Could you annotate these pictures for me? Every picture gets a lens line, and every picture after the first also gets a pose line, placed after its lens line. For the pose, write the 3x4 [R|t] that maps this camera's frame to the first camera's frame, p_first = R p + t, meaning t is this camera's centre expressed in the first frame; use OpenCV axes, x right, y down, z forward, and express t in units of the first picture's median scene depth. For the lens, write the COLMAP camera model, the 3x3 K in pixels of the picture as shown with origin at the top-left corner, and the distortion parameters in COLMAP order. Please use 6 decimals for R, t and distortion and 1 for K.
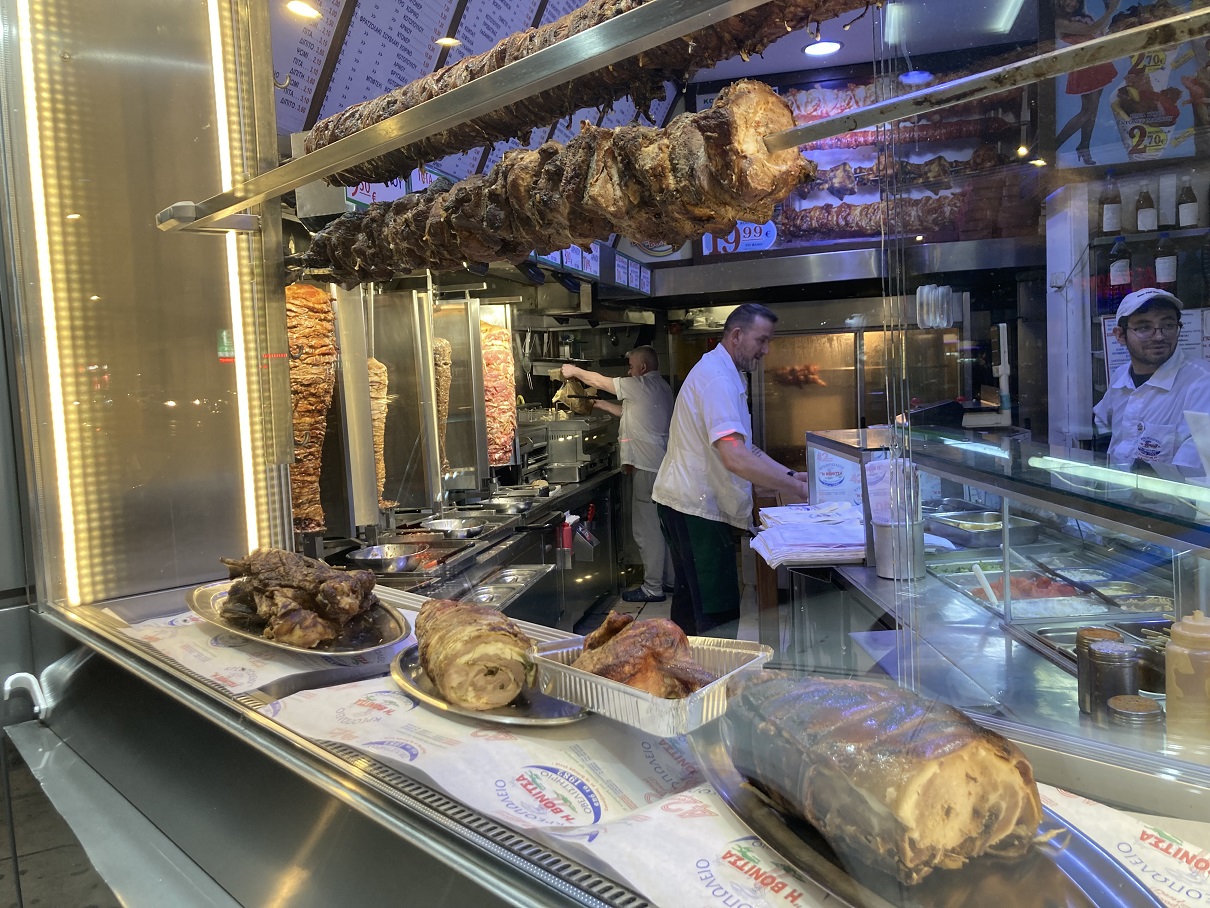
lens RADIAL K [[985.3, 0, 609.2], [0, 985.3, 457.2], [0, 0, 1]] dist [0.037696, -0.033098]
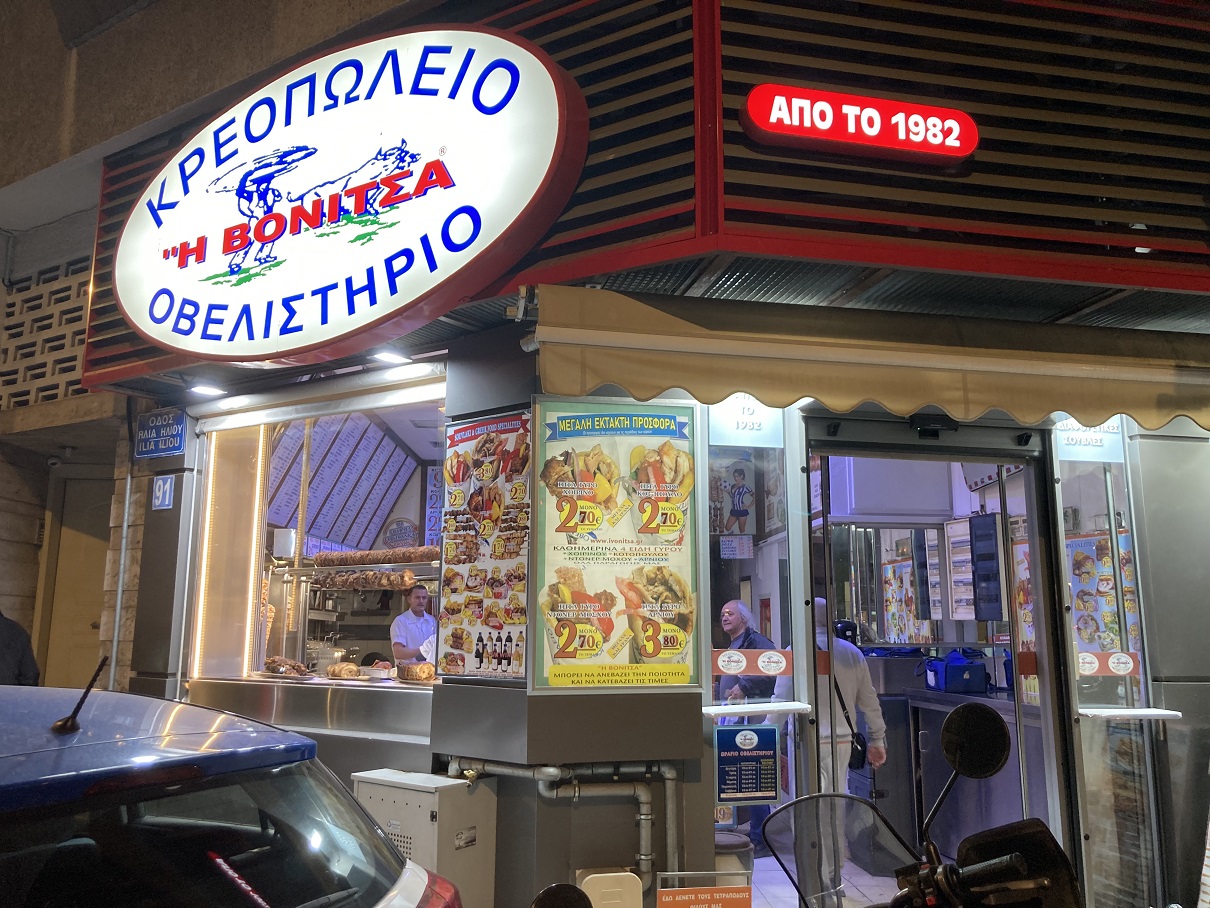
lens RADIAL K [[985.3, 0, 613.7], [0, 985.3, 442.8], [0, 0, 1]] dist [0.037696, -0.033098]
pose [[0.964975, 0.098553, 0.243127, -0.030818], [-0.027983, 0.960136, -0.278130, 0.085739], [-0.260845, 0.261585, 0.929265, -0.794645]]
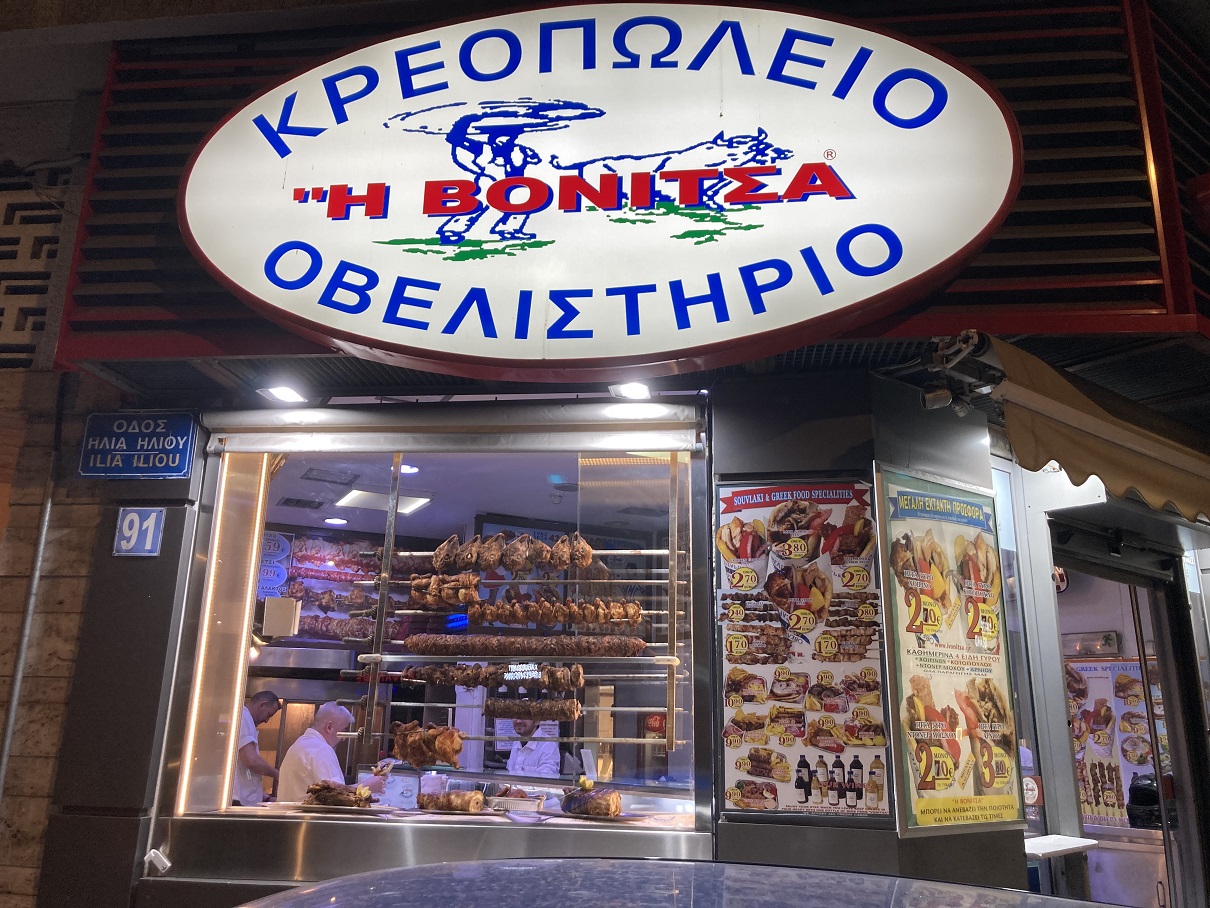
lens RADIAL K [[985.3, 0, 604.4], [0, 985.3, 443.5], [0, 0, 1]] dist [0.037696, -0.033098]
pose [[0.753949, 0.244437, 0.609764, -0.433629], [0.002842, 0.926976, -0.375111, 0.066368], [-0.656927, 0.284547, 0.698197, -0.408941]]
